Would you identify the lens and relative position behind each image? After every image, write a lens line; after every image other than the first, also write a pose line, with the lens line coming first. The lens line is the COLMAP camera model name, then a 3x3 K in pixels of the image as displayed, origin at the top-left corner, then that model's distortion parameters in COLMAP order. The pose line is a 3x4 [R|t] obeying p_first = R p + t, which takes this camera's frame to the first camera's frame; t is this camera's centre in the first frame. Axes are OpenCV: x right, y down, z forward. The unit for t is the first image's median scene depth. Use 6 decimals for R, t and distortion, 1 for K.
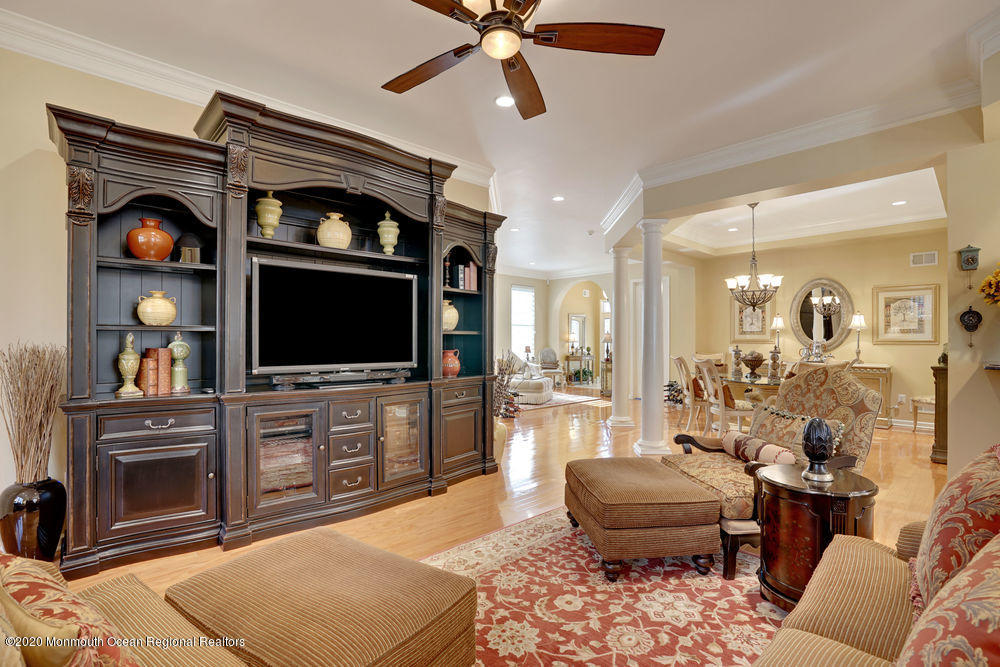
lens RADIAL K [[462.3, 0, 503.0], [0, 462.3, 340.6], [0, 0, 1]] dist [-0.068887, 0.030268]
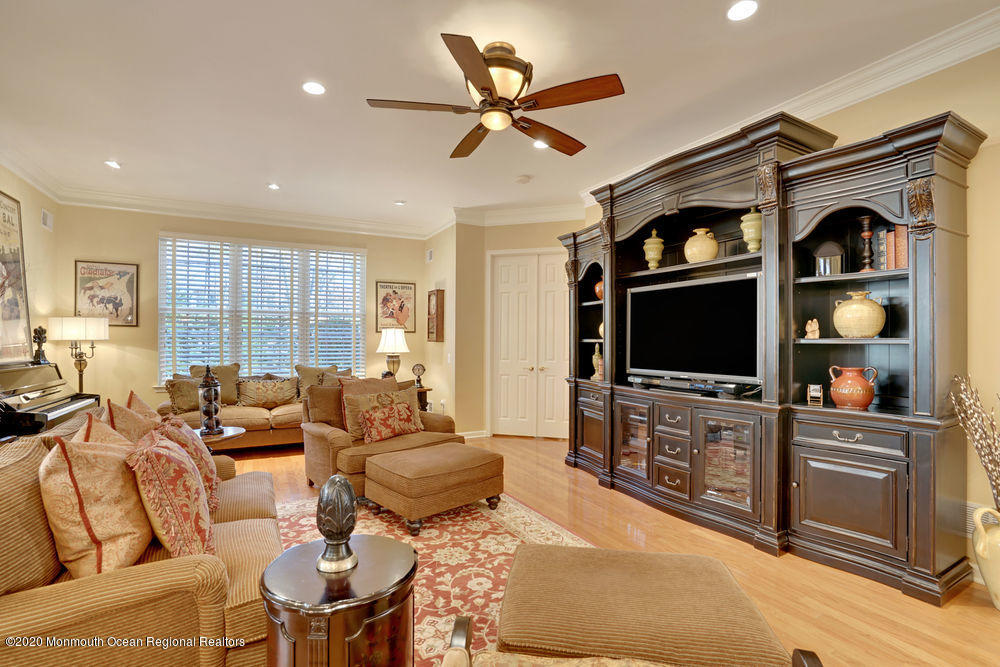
lens RADIAL K [[462.3, 0, 503.0], [0, 462.3, 340.6], [0, 0, 1]] dist [-0.068887, 0.030268]
pose [[-0.251247, -0.002869, -0.967919, 0.691528], [-0.002238, 0.999995, -0.002383, -0.016445], [0.967920, 0.001568, -0.251252, 0.750835]]
